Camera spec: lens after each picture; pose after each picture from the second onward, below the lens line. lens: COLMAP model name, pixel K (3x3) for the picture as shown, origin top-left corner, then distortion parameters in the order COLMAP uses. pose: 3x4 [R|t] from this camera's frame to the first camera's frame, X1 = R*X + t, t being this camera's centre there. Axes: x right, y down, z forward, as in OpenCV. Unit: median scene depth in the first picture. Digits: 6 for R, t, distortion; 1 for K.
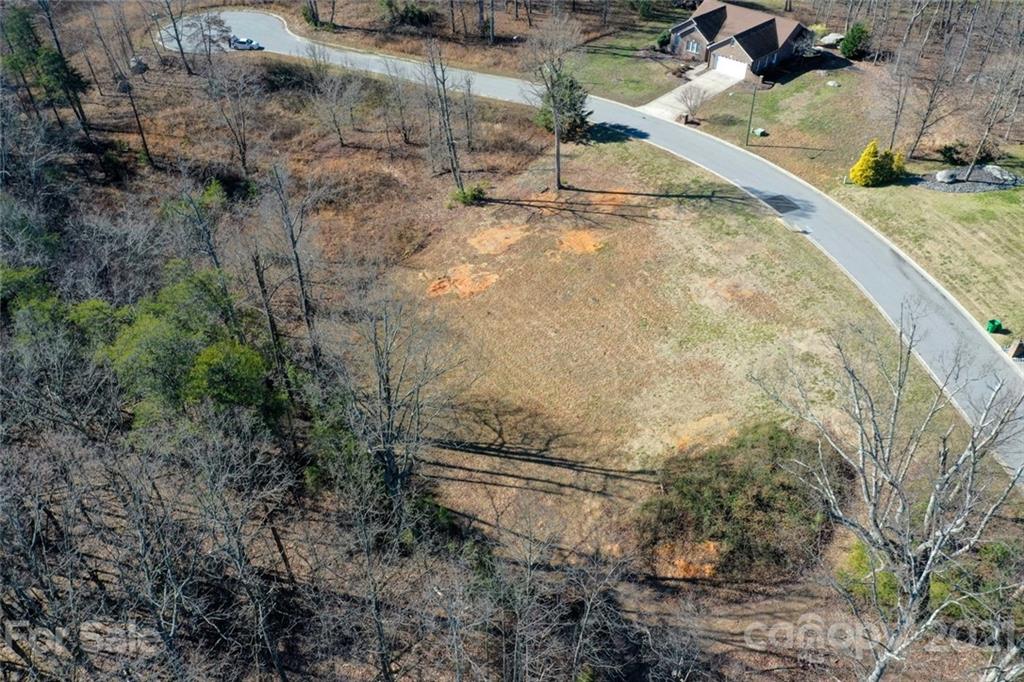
lens RADIAL K [[796.3, 0, 511.0], [0, 796.3, 337.2], [0, 0, 1]] dist [-0.017049, -0.004711]
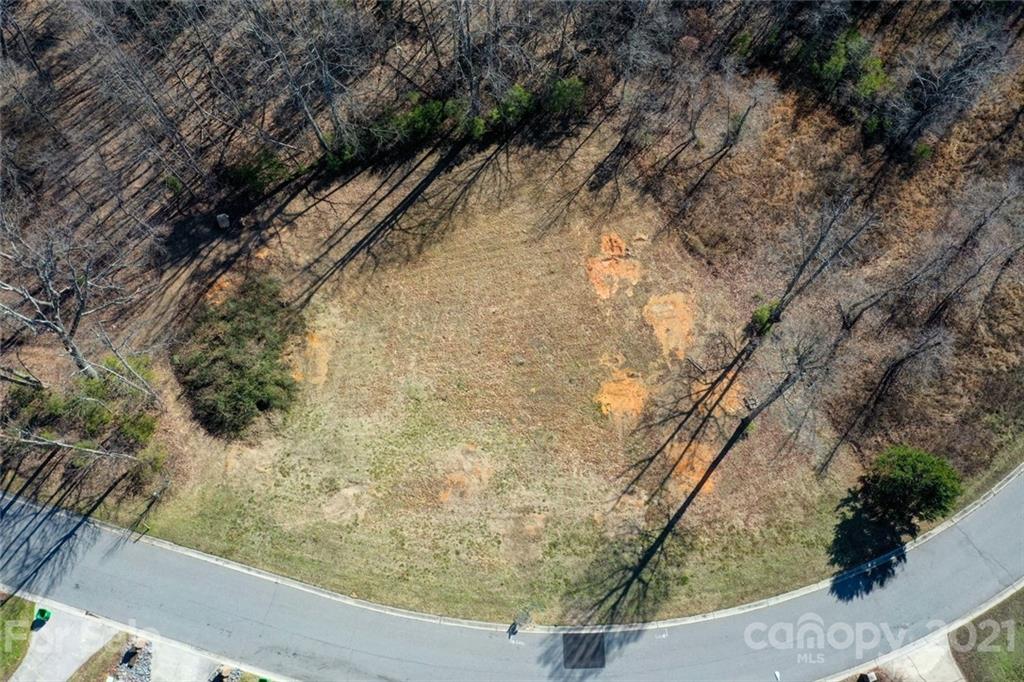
lens RADIAL K [[796.3, 0, 509.7], [0, 796.3, 339.9], [0, 0, 1]] dist [-0.017049, -0.004711]
pose [[-0.379998, 0.879207, -0.287396, 0.324270], [-0.578705, 0.016409, 0.815372, -0.741373], [0.721597, 0.476157, 0.502566, 0.433153]]
